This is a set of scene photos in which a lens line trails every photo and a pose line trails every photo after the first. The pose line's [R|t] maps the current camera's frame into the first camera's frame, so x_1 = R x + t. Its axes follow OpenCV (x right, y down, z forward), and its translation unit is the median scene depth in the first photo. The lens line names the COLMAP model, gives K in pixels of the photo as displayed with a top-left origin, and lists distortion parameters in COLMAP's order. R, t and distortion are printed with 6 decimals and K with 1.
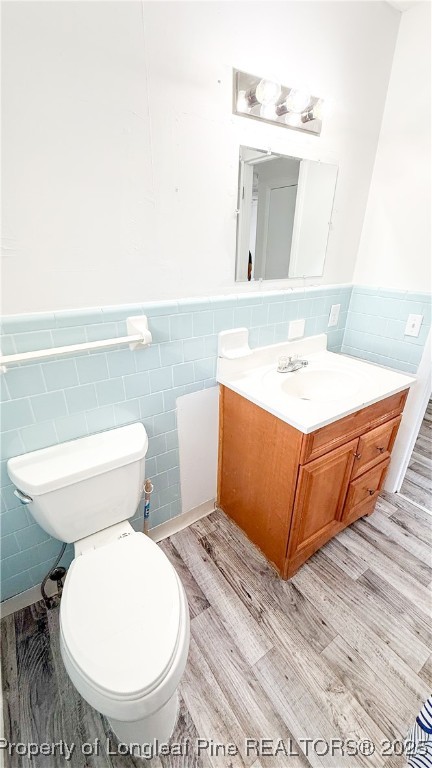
lens RADIAL K [[310.1, 0, 214.5], [0, 310.1, 380.0], [0, 0, 1]] dist [0.002053, -0.000249]
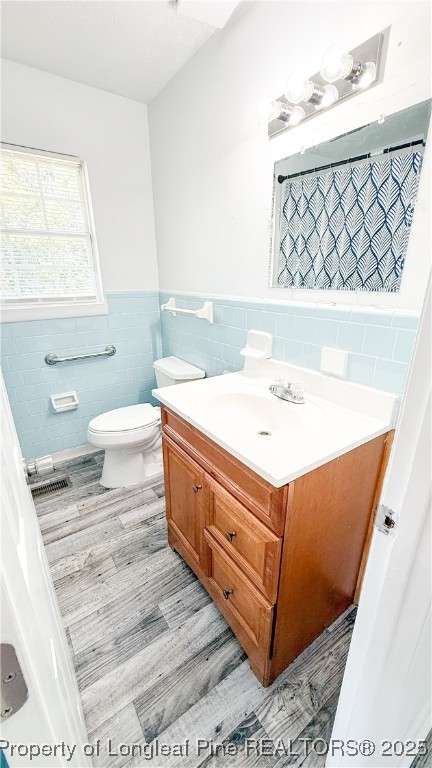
lens RADIAL K [[310.1, 0, 214.5], [0, 310.1, 380.0], [0, 0, 1]] dist [0.002053, -0.000249]
pose [[0.001591, 0.314516, -0.949251, 1.116026], [-0.393156, 0.873007, 0.288596, -0.263996], [0.919471, 0.372744, 0.125043, 0.793015]]
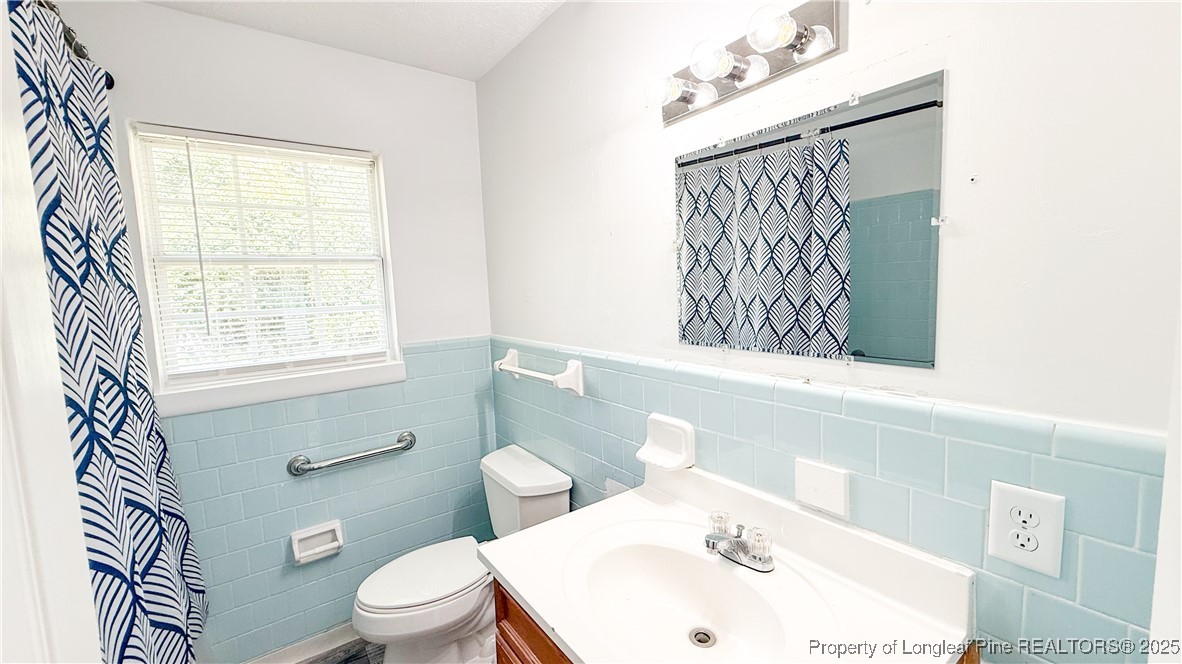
lens RADIAL K [[468.5, 0, 591.0], [0, 468.5, 332.0], [0, 0, 1]] dist [-0.000098, -0.000097]
pose [[0.046465, 0.084340, -0.995353, 0.949335], [-0.365898, 0.928614, 0.061604, -0.319161], [0.929494, 0.361335, 0.074008, 0.735013]]
